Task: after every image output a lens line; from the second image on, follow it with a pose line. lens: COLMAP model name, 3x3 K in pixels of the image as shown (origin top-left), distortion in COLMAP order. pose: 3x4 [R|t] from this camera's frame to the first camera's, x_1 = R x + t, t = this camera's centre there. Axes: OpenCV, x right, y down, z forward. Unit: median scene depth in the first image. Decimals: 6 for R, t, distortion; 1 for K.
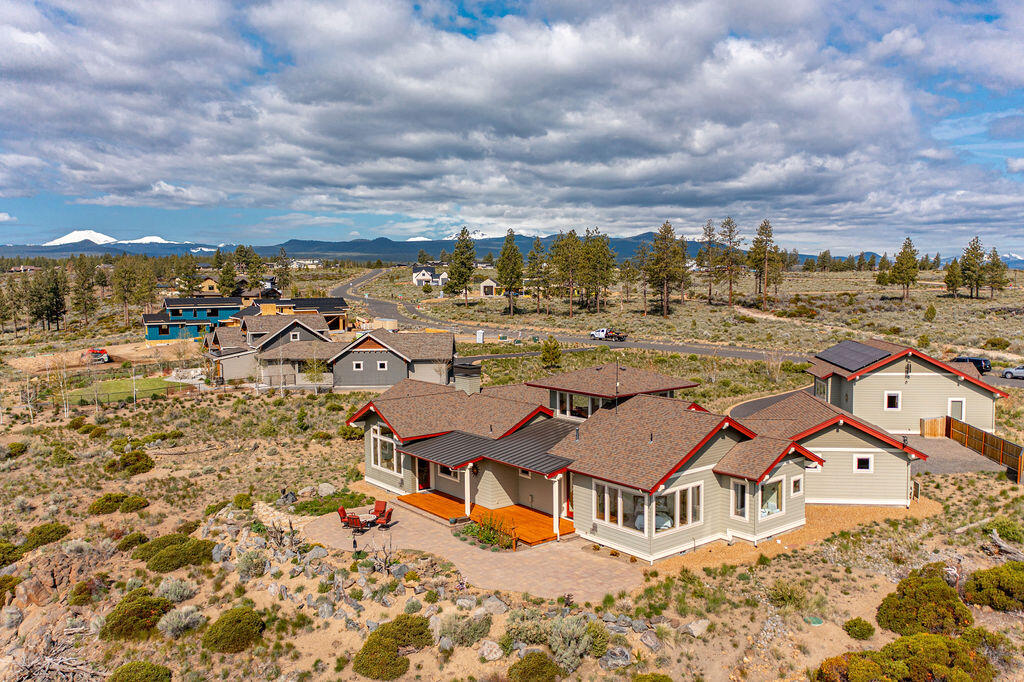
lens RADIAL K [[810.8, 0, 509.7], [0, 810.8, 349.8], [0, 0, 1]] dist [-0.001234, -0.002309]
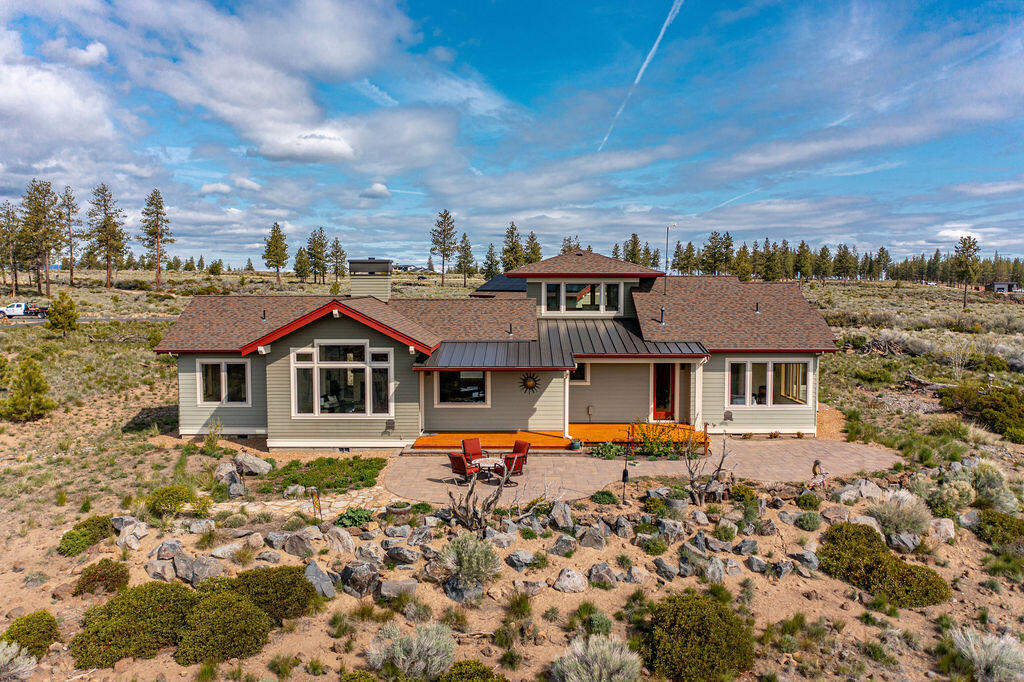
lens RADIAL K [[810.8, 0, 509.7], [0, 810.8, 349.8], [0, 0, 1]] dist [-0.001234, -0.002309]
pose [[0.628332, -0.054688, 0.776021, -0.646064], [0.063608, 0.997798, 0.018815, 0.111848], [-0.775341, 0.037539, 0.630427, 0.598374]]
